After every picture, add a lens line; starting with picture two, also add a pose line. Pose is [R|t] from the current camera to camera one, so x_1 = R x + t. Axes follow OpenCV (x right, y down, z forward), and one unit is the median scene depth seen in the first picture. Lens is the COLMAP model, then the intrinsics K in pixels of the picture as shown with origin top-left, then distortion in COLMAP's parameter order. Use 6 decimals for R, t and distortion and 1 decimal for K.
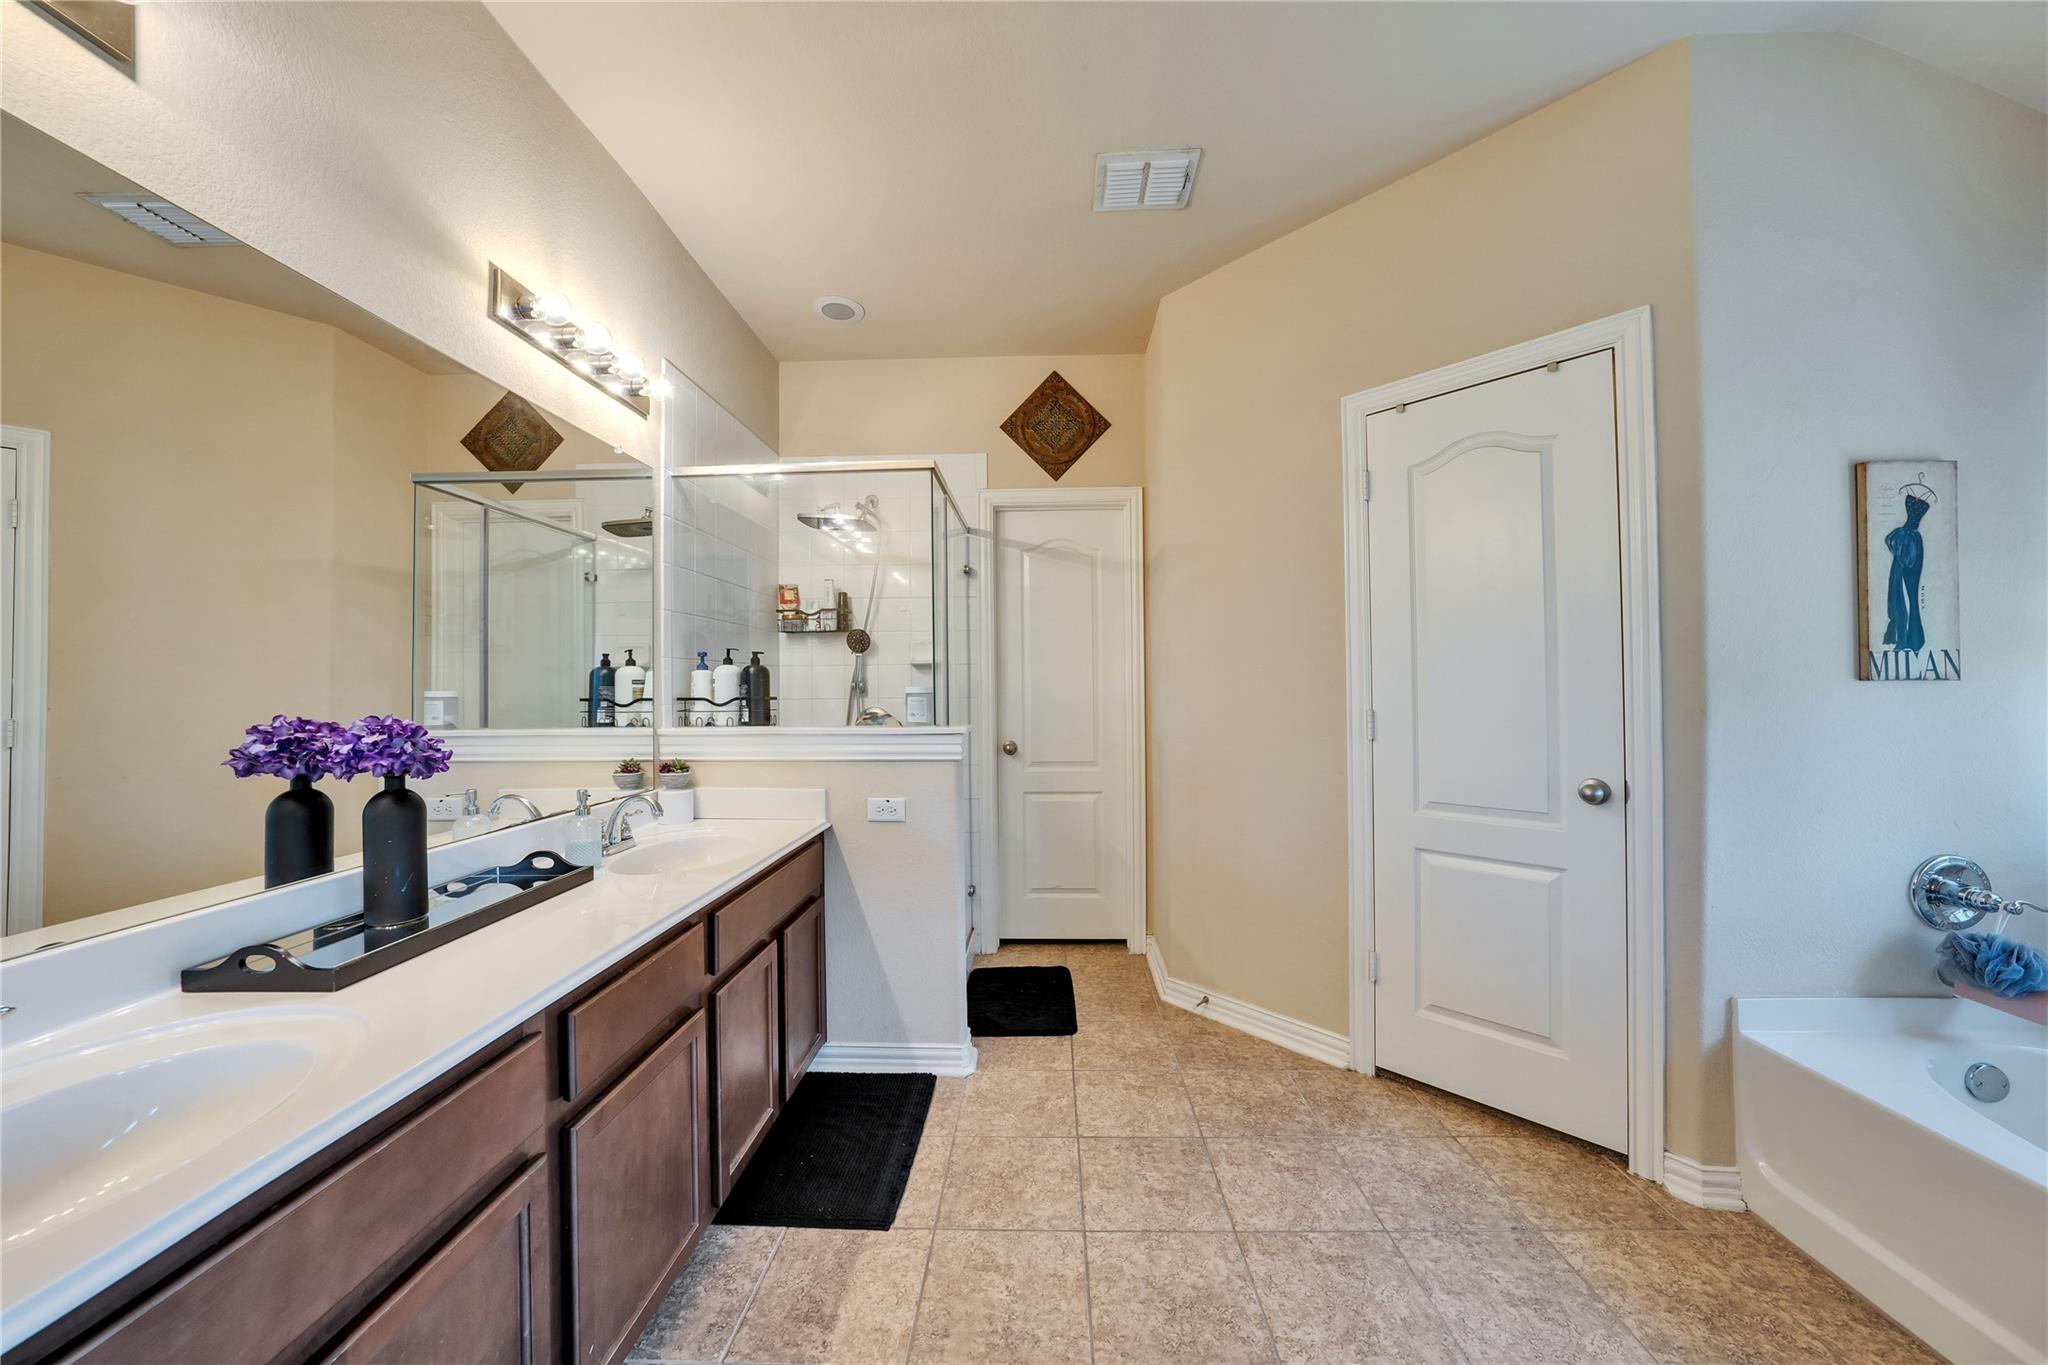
lens RADIAL K [[738.0, 0, 1019.0], [0, 738.0, 675.9], [0, 0, 1]] dist [-0.000977, 0.000216]
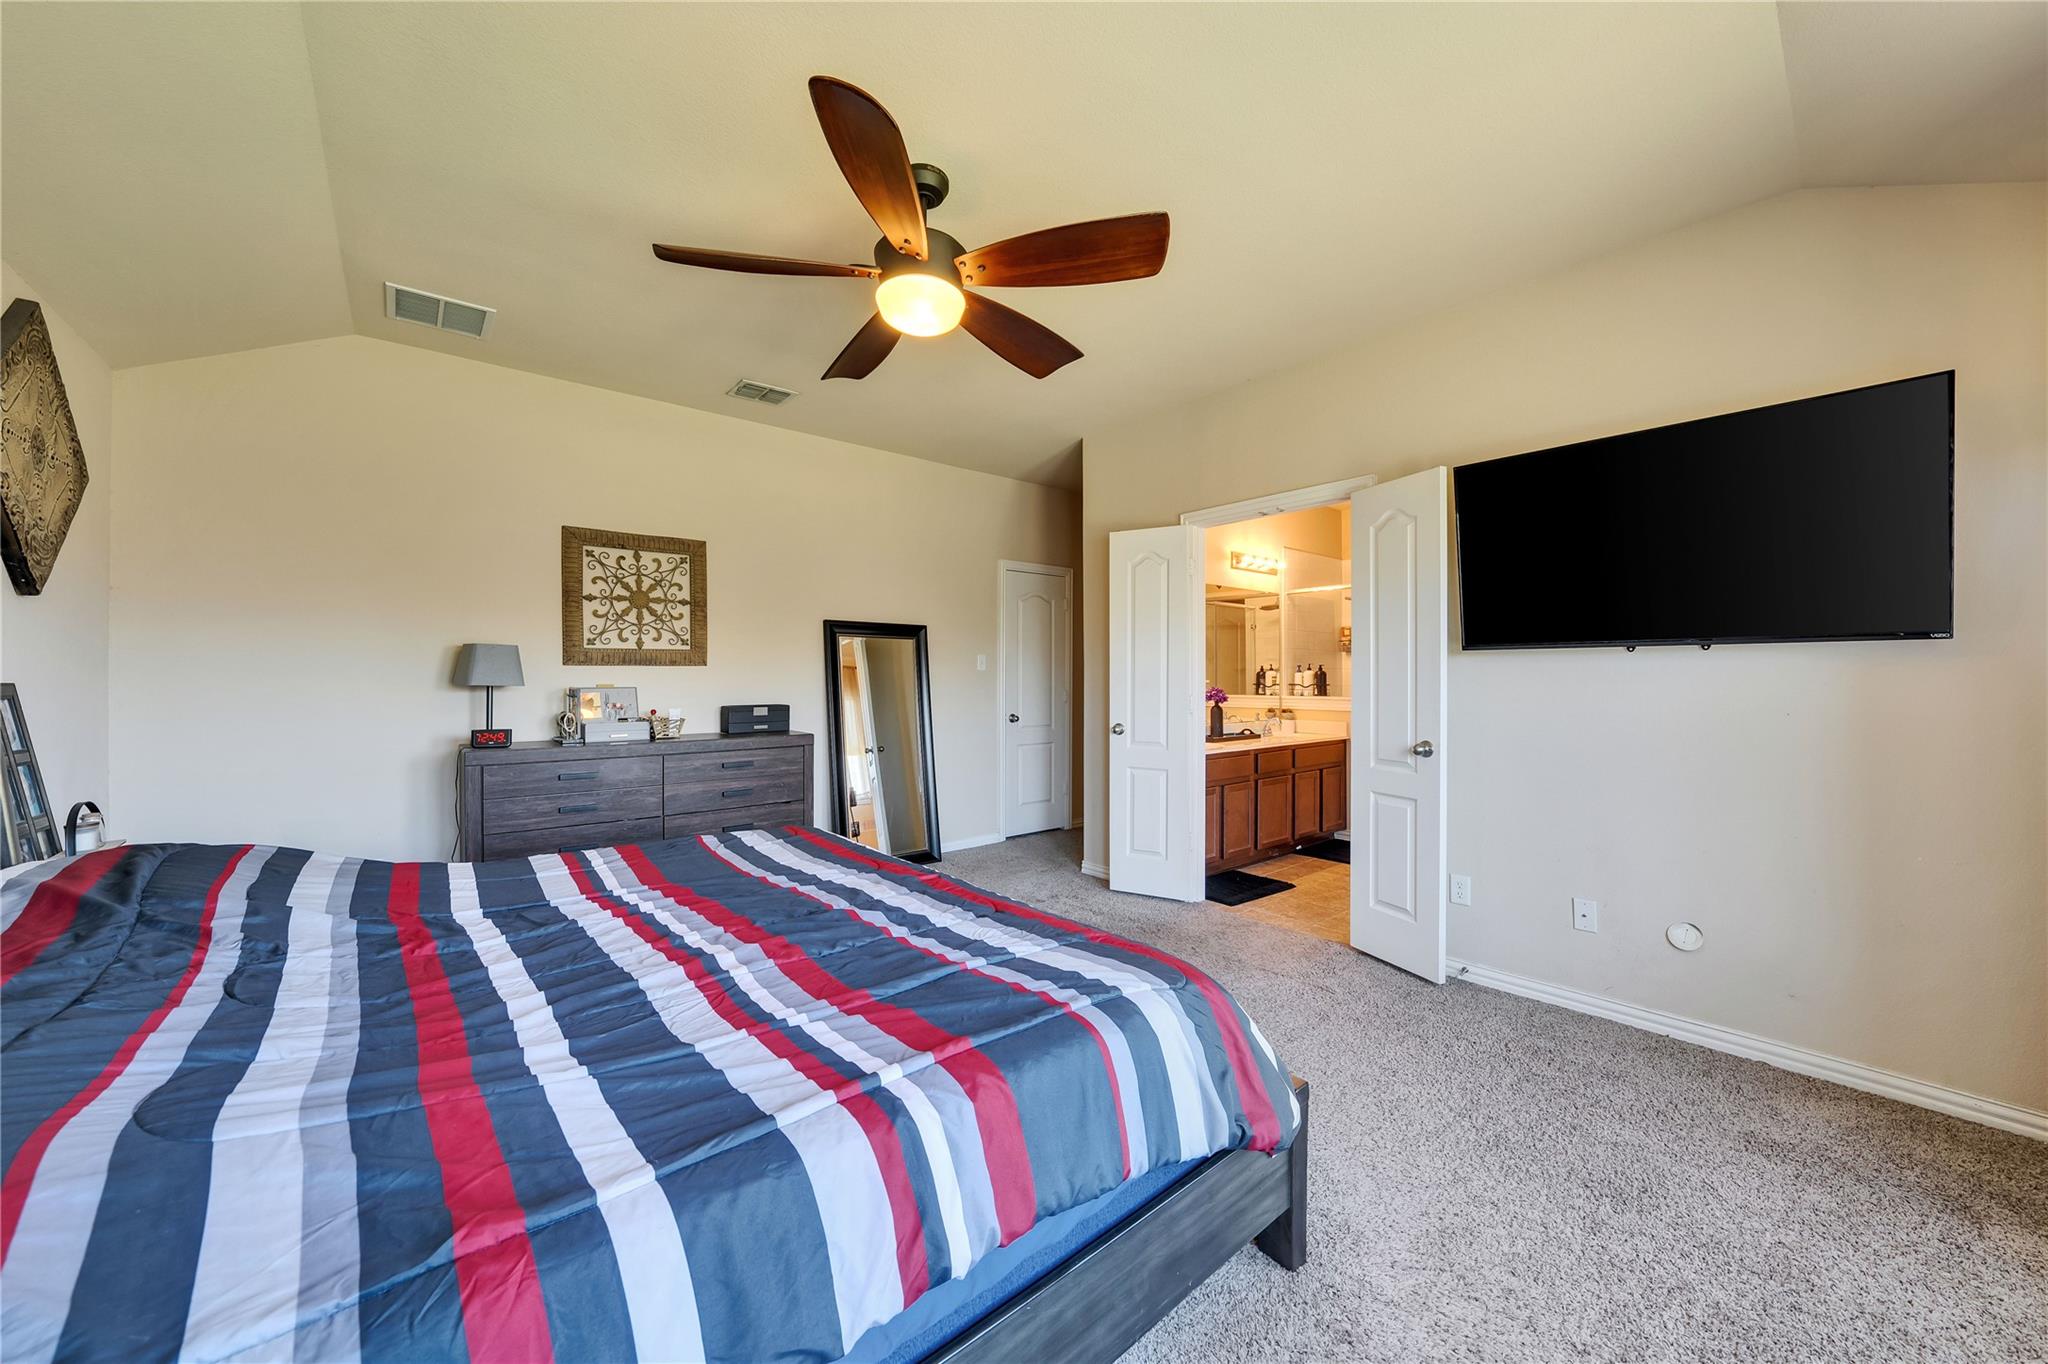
lens RADIAL K [[738.0, 0, 1019.0], [0, 738.0, 675.4], [0, 0, 1]] dist [-0.000977, 0.000216]
pose [[0.685939, 0.006582, -0.727629, 0.717173], [0.008305, 0.999823, 0.016873, -0.048092], [0.727612, -0.017617, 0.685763, -1.356806]]
